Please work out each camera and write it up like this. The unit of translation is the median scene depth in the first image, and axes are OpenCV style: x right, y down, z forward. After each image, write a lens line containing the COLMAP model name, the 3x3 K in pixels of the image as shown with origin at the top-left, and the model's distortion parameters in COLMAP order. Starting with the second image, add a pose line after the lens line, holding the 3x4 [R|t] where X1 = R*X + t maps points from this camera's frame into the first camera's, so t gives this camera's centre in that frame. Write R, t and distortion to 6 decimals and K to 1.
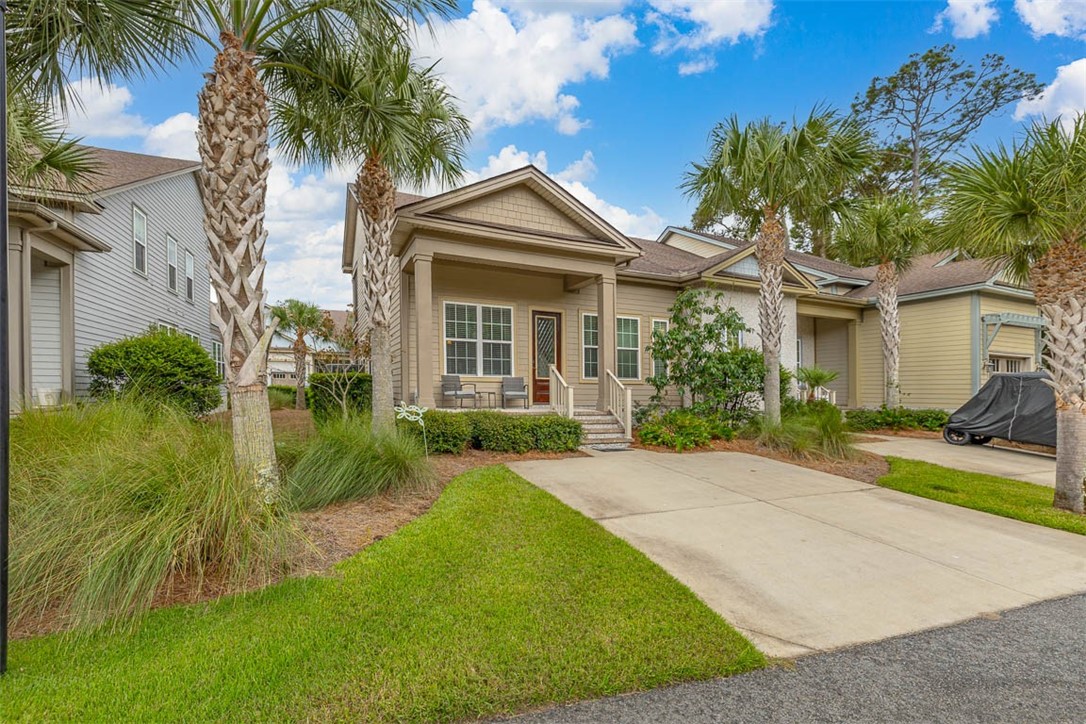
lens RADIAL K [[466.1, 0, 545.7], [0, 466.1, 382.4], [0, 0, 1]] dist [0.001058, -0.000061]
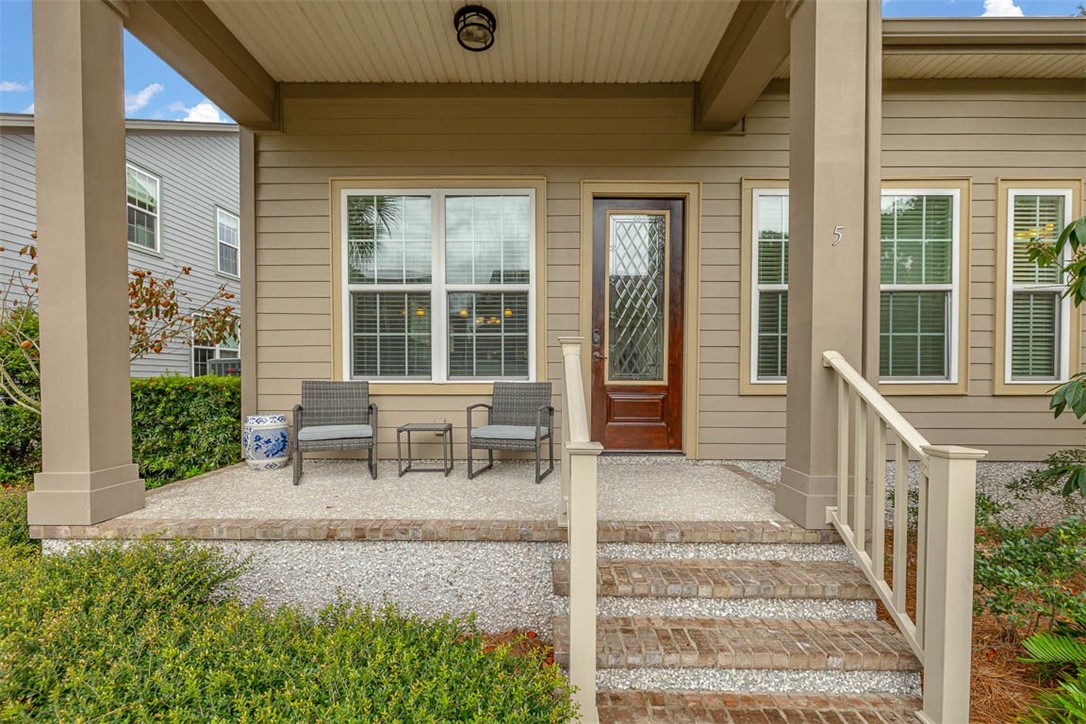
lens RADIAL K [[466.1, 0, 545.7], [0, 466.1, 382.4], [0, 0, 1]] dist [0.001058, -0.000061]
pose [[0.906216, 0.013961, -0.422585, 0.092340], [0.011332, 0.998294, 0.057282, -0.031083], [0.422664, -0.056698, 0.904511, 0.660350]]
